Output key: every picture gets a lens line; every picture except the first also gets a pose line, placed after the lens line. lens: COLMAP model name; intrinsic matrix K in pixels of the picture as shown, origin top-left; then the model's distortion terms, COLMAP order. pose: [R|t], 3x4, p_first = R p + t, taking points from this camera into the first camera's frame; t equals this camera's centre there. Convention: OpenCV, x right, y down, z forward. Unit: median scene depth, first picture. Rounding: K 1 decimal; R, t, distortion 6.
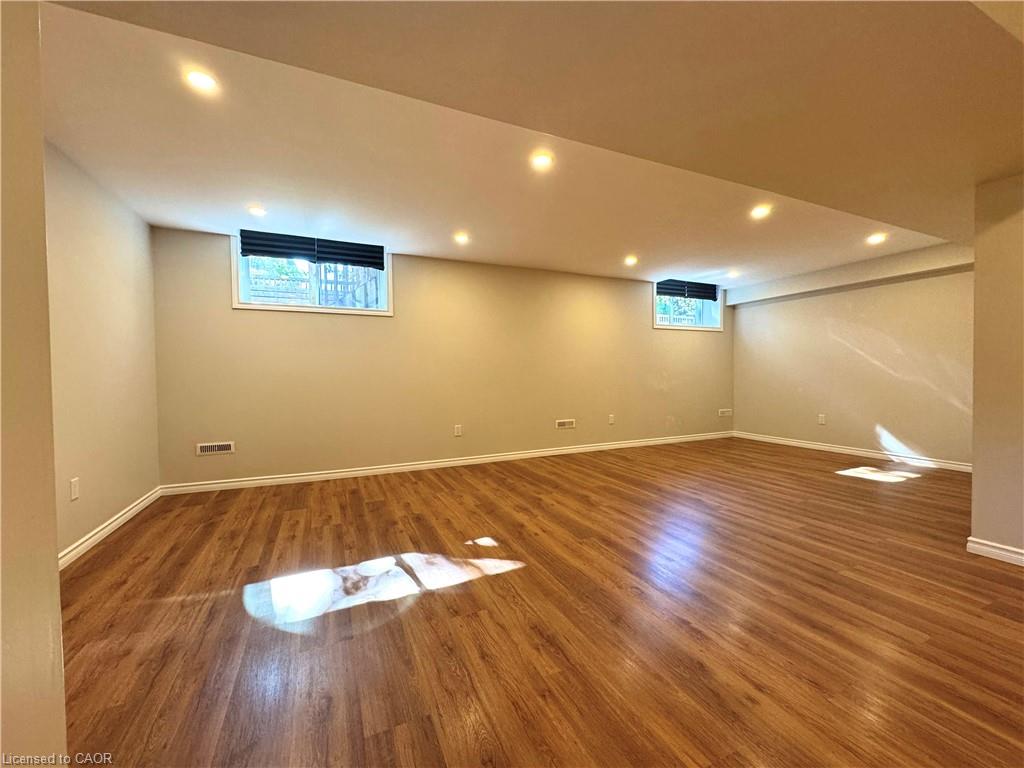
lens RADIAL K [[410.7, 0, 512.0], [0, 410.7, 384.0], [0, 0, 1]] dist [-0.009114, 0.000063]
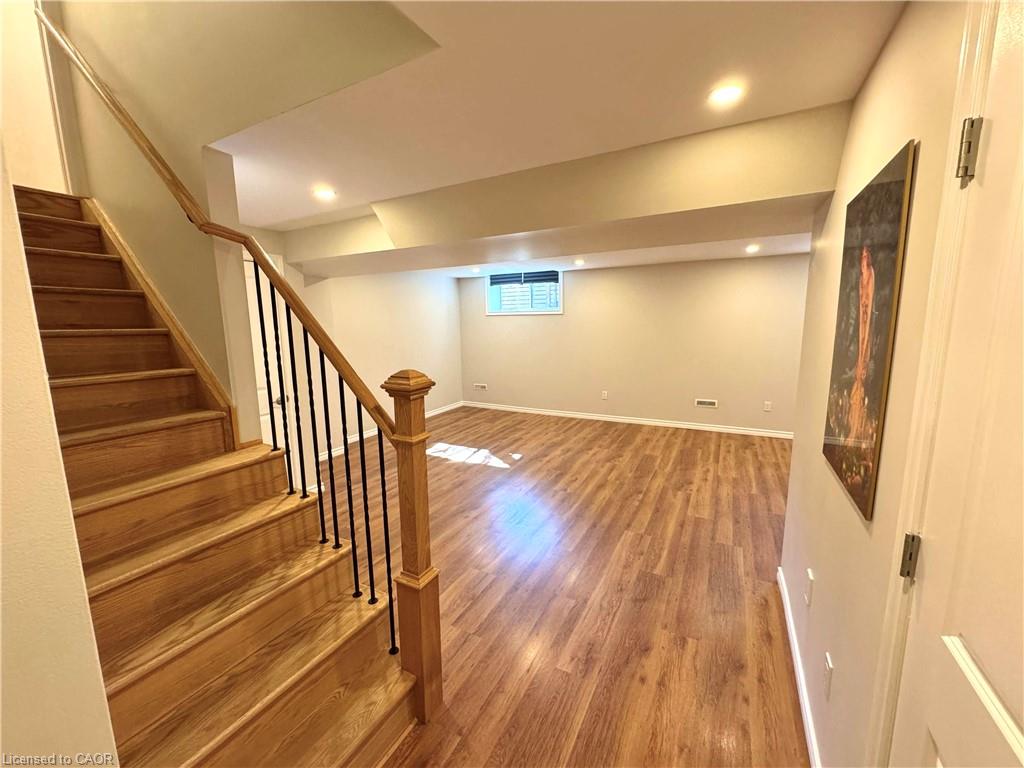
lens RADIAL K [[410.7, 0, 512.0], [0, 410.7, 384.0], [0, 0, 1]] dist [-0.009114, 0.000063]
pose [[0.603307, 0.117162, -0.788856, 1.083993], [-0.020072, 0.991067, 0.131844, -0.141761], [0.797256, -0.063709, 0.600270, -0.079734]]
